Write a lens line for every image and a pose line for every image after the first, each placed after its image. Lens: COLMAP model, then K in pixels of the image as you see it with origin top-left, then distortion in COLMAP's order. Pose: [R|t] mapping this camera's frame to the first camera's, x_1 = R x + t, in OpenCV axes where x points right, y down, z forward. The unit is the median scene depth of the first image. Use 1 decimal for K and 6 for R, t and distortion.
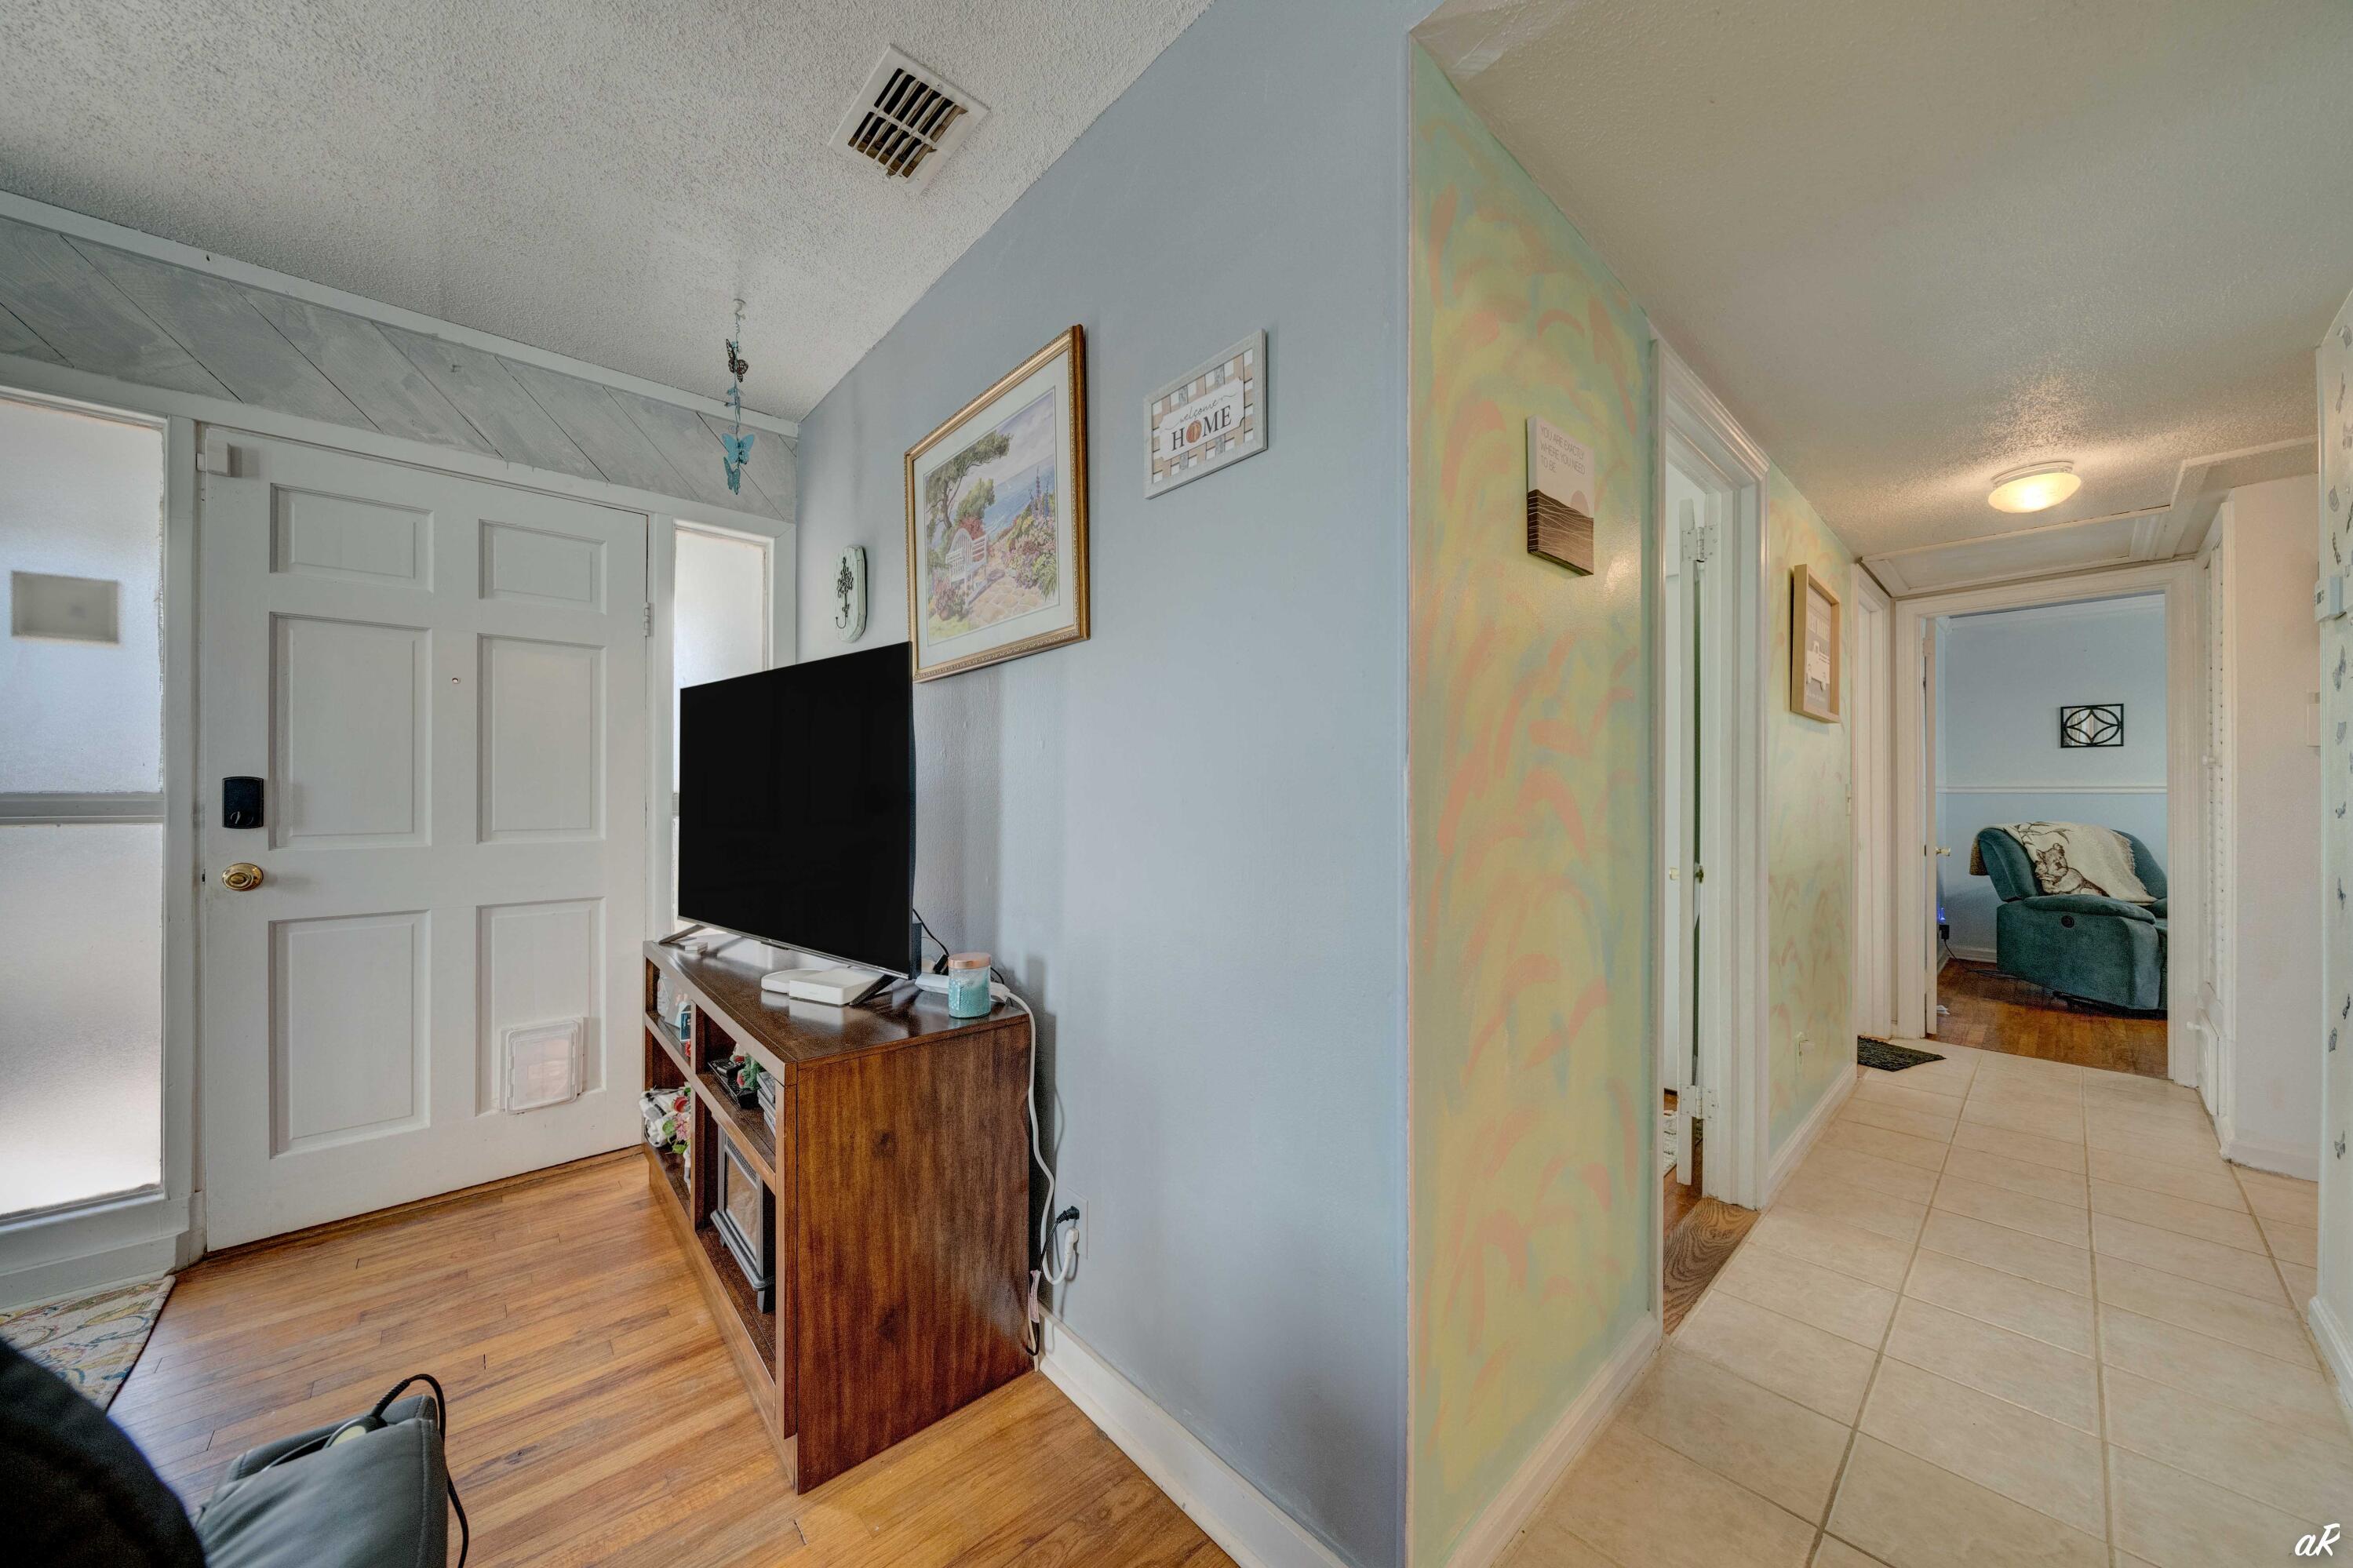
lens RADIAL K [[797.4, 0, 1162.4], [0, 797.4, 794.3], [0, 0, 1]] dist [-0.007279, 0.000011]
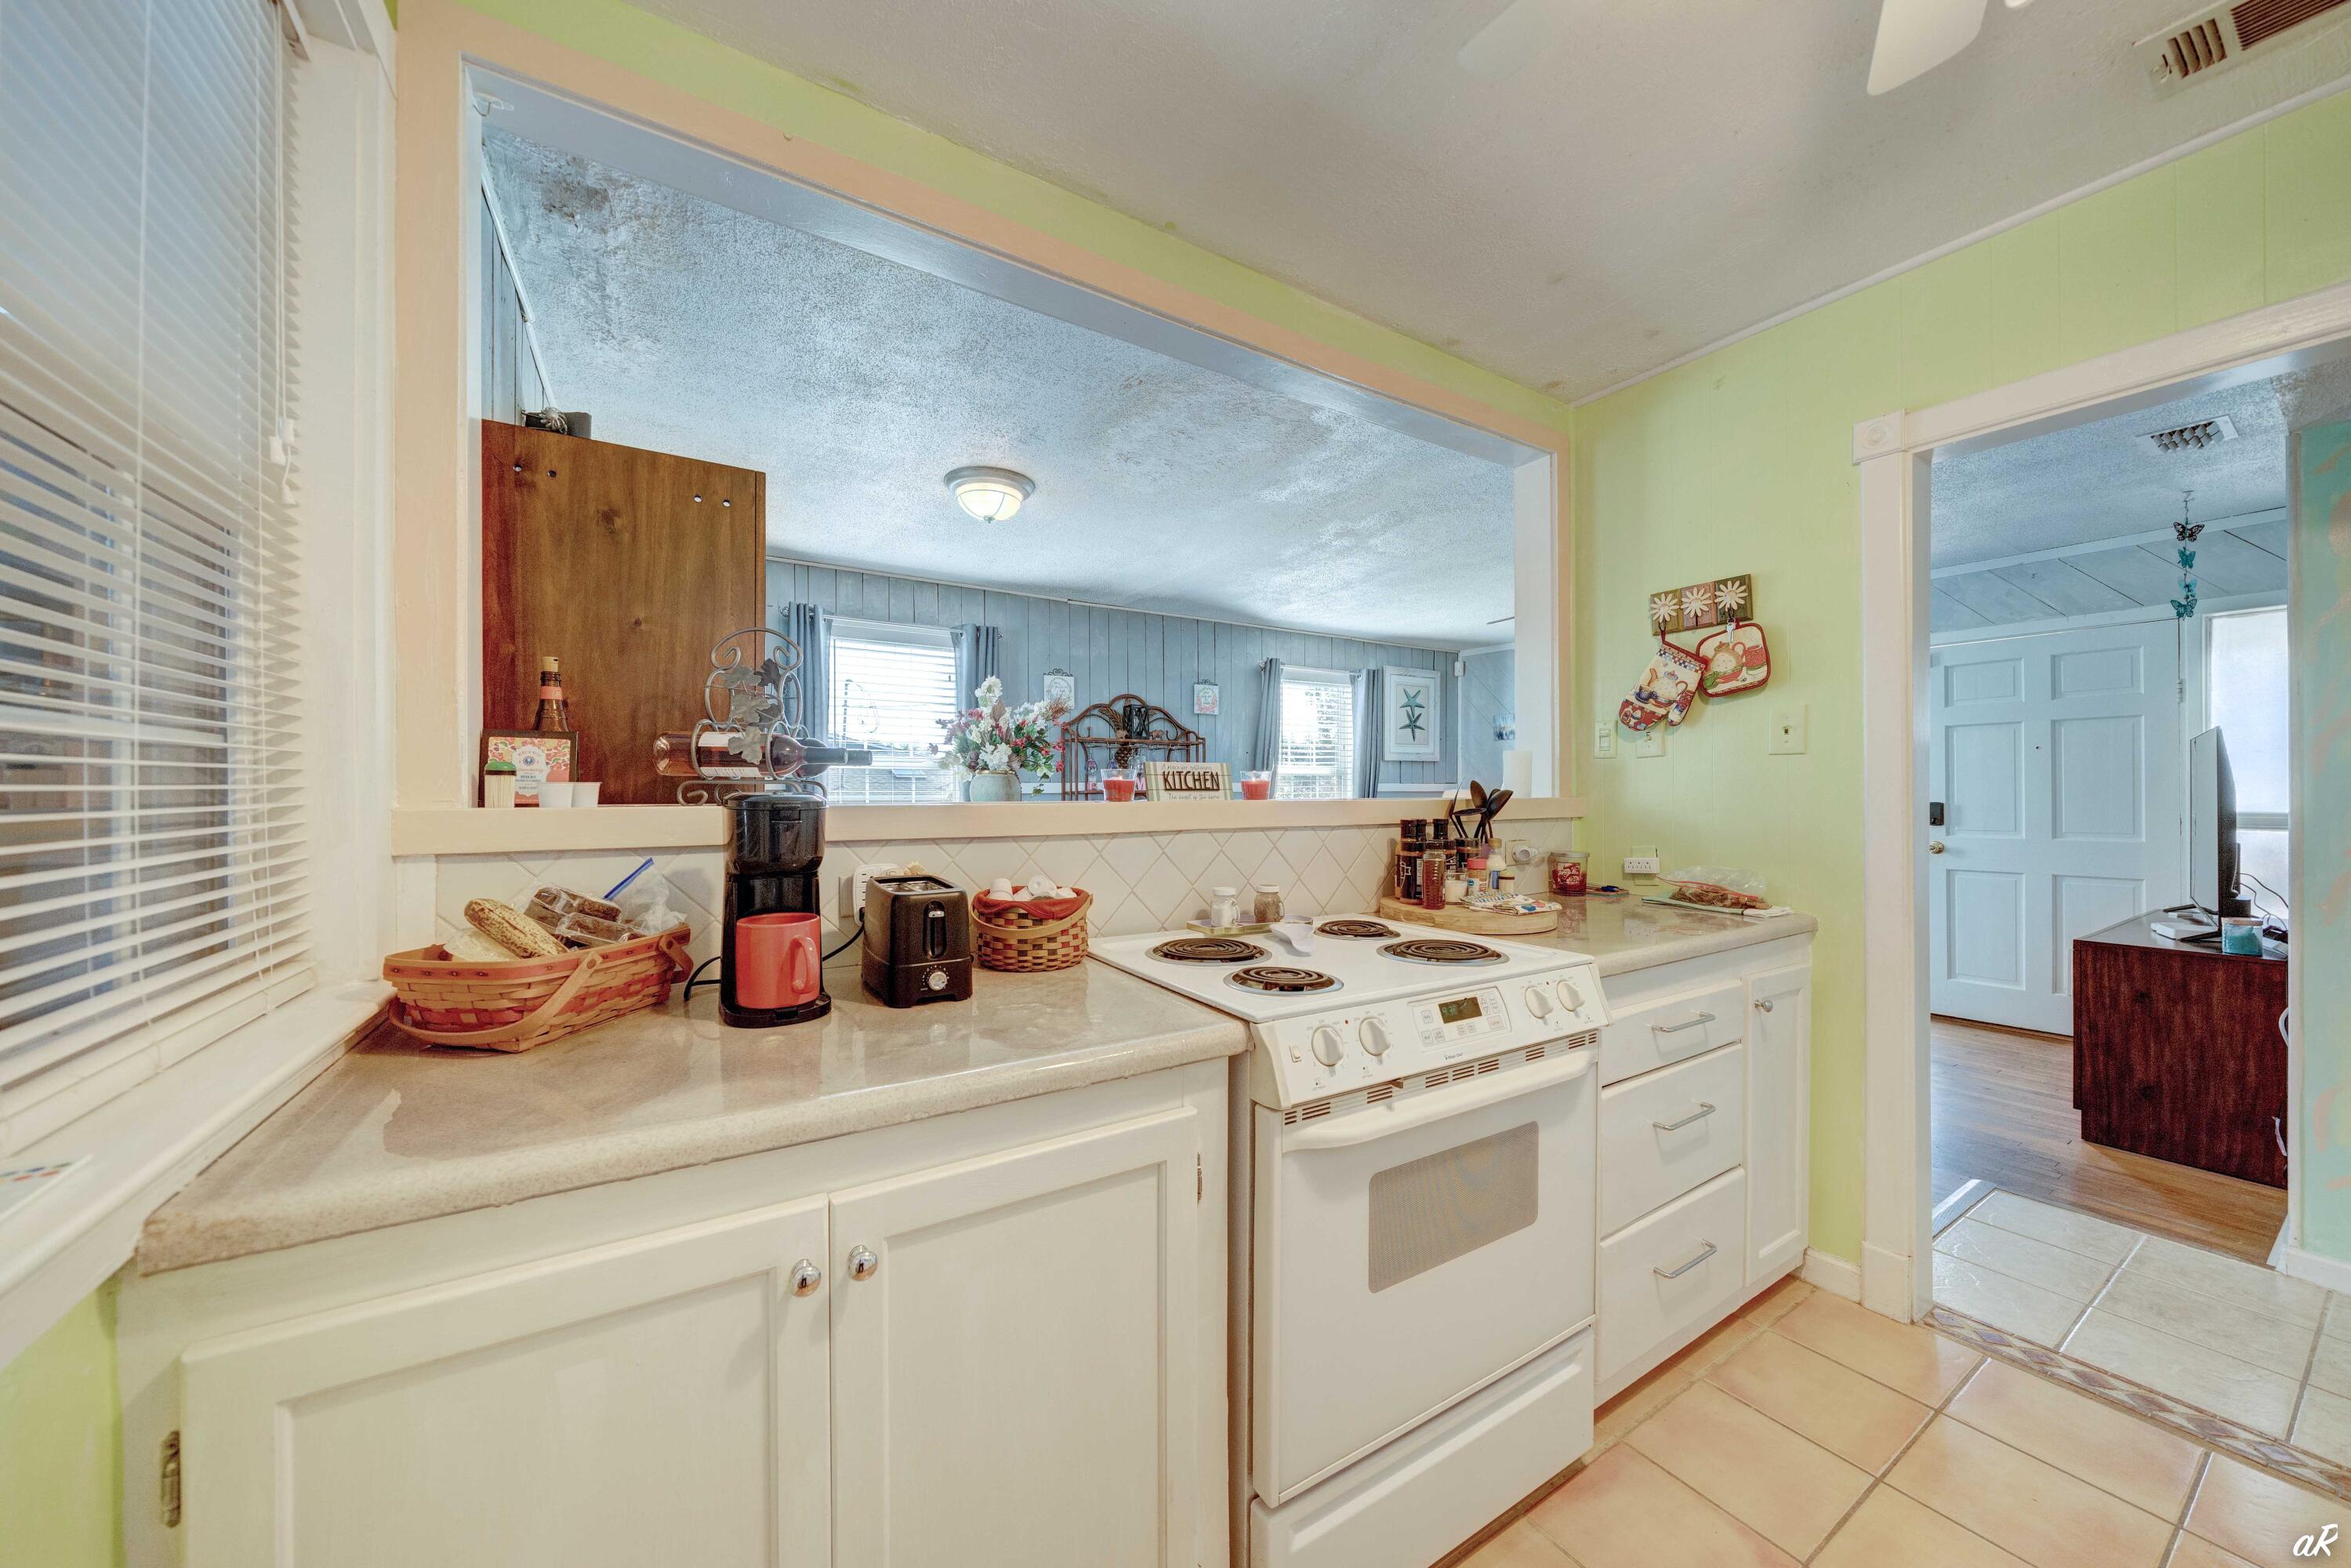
lens RADIAL K [[796.8, 0, 1182.9], [0, 796.8, 789.1], [0, 0, 1]] dist [-0.007279, 0.000011]
pose [[-0.175363, -0.011235, -0.984440, 1.508764], [0.006443, 0.999900, -0.012560, -0.049413], [0.984483, -0.008545, -0.175273, -0.747679]]
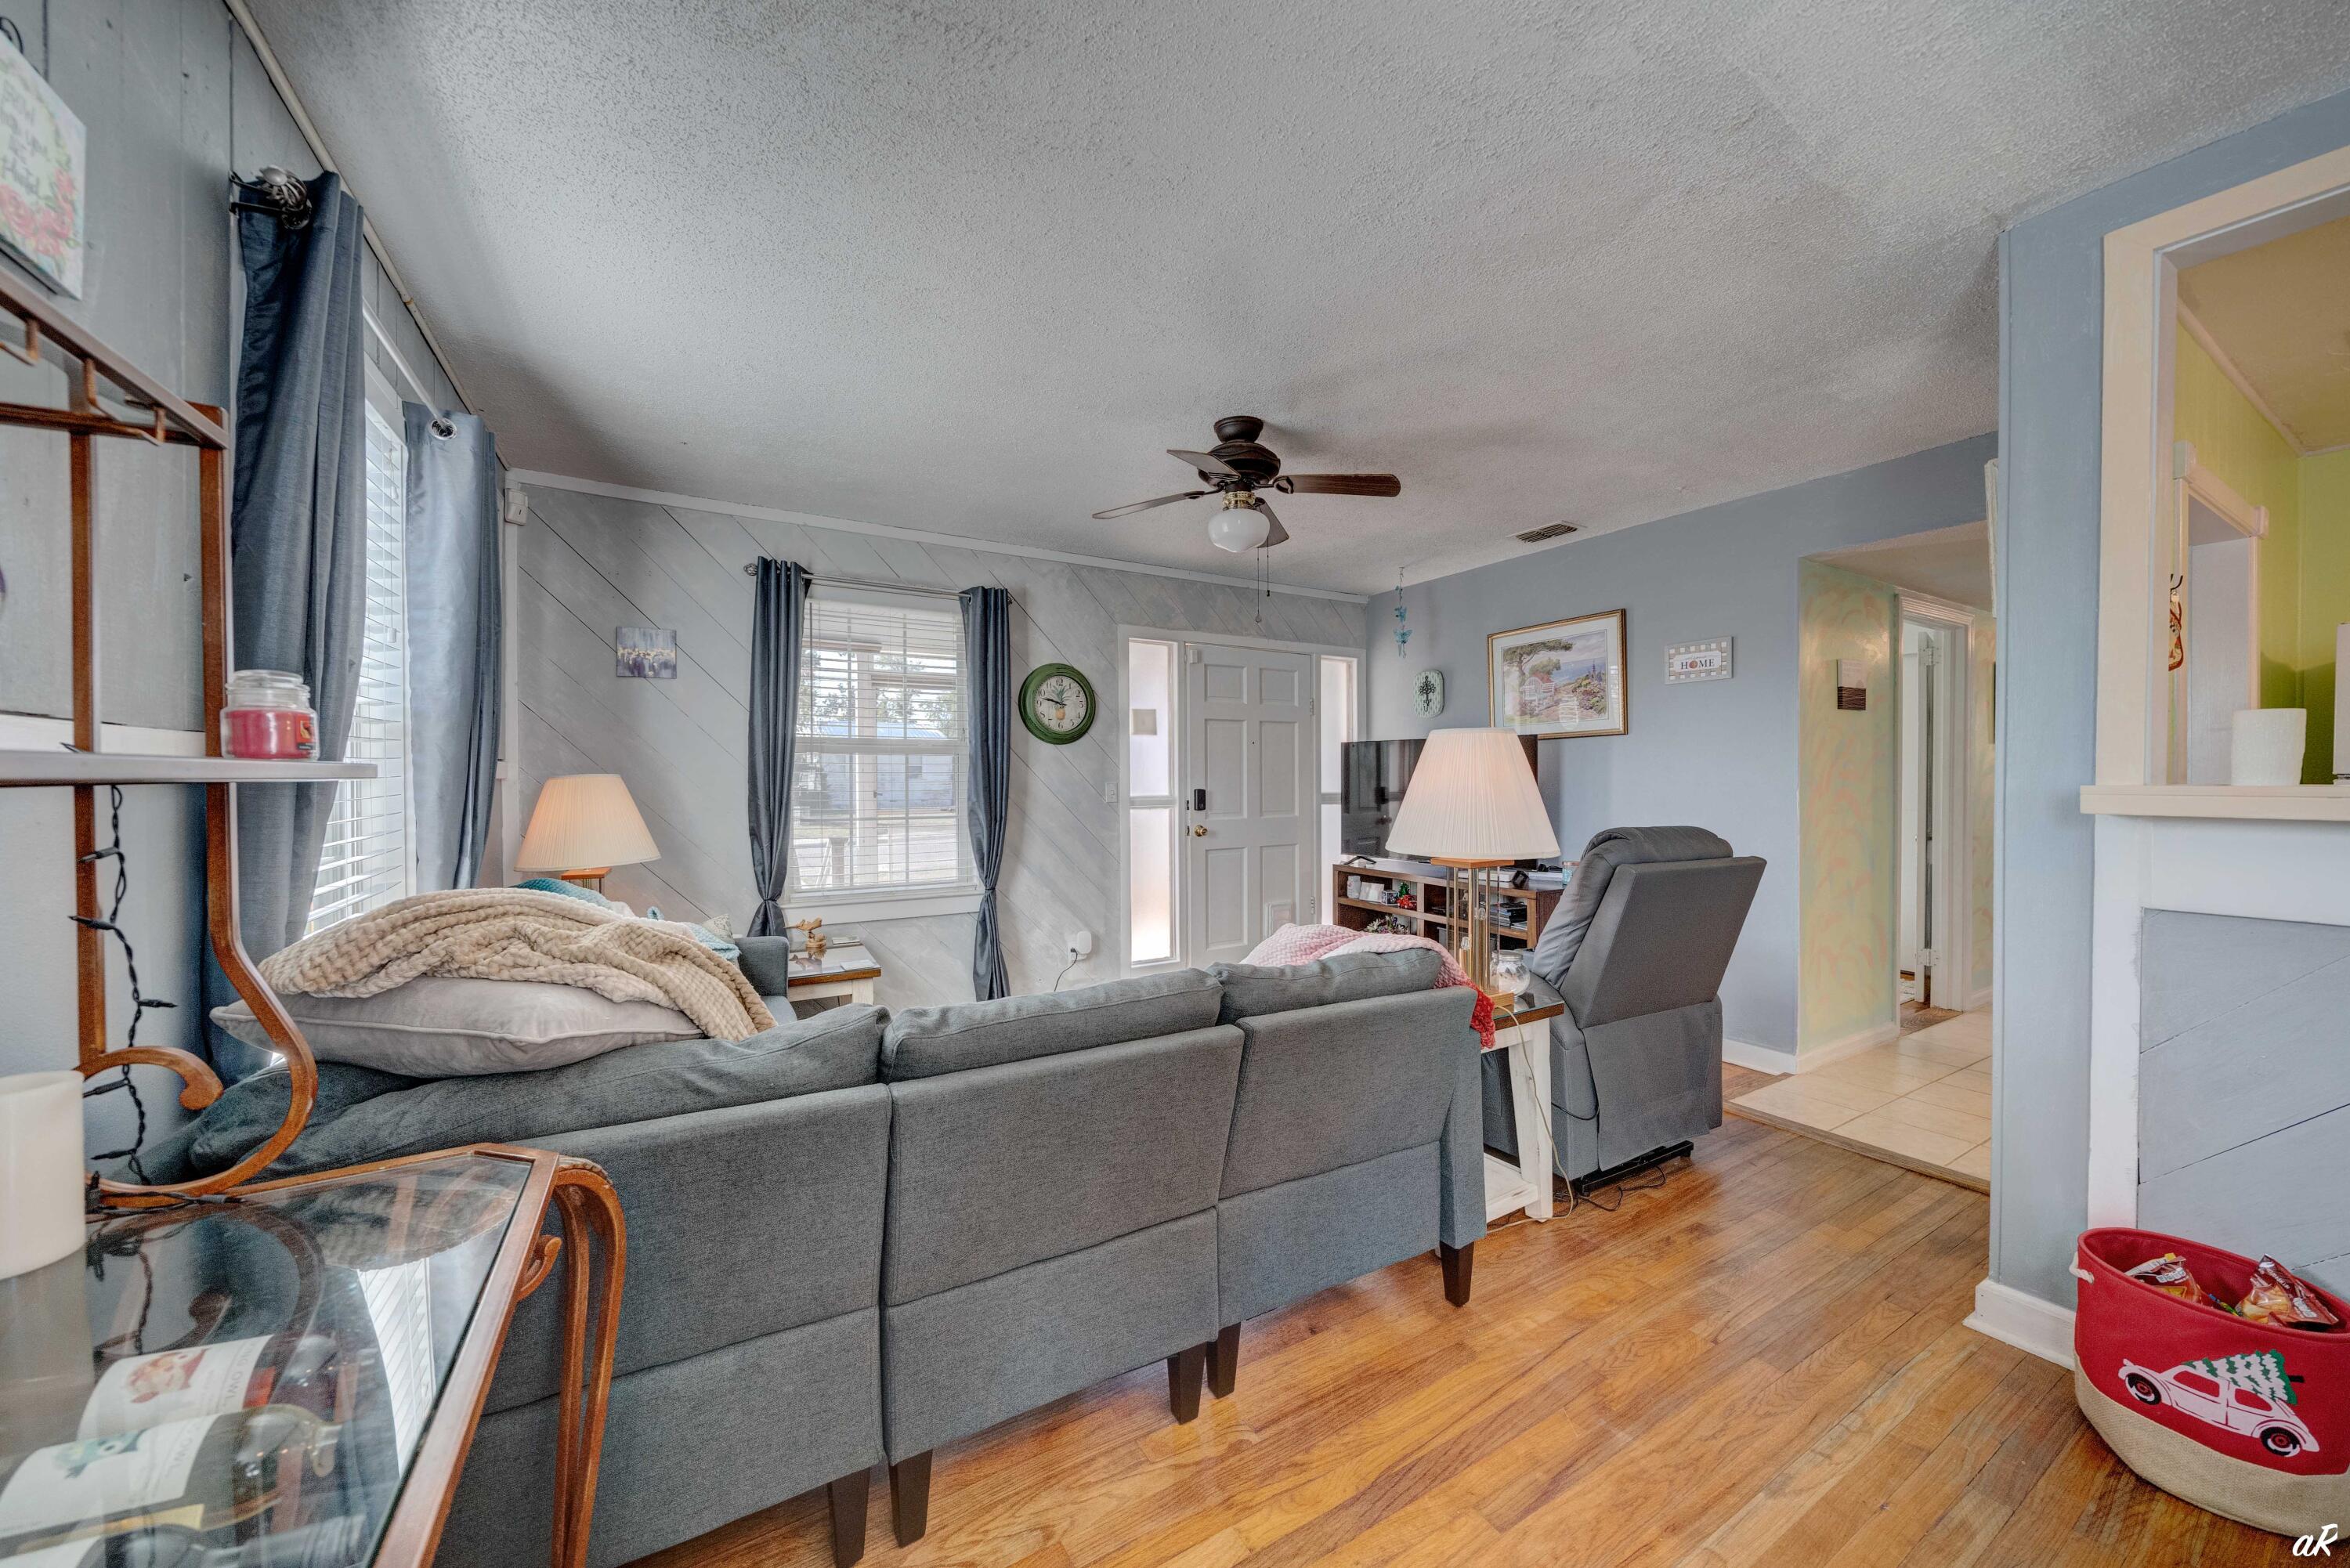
lens RADIAL K [[796.4, 0, 1136.0], [0, 796.4, 784.5], [0, 0, 1]] dist [-0.007279, 0.000011]
pose [[0.973693, -0.007198, -0.227751, -0.871352], [0.010557, 0.999853, 0.013535, -0.075913], [0.227620, -0.015583, 0.973625, -1.505569]]
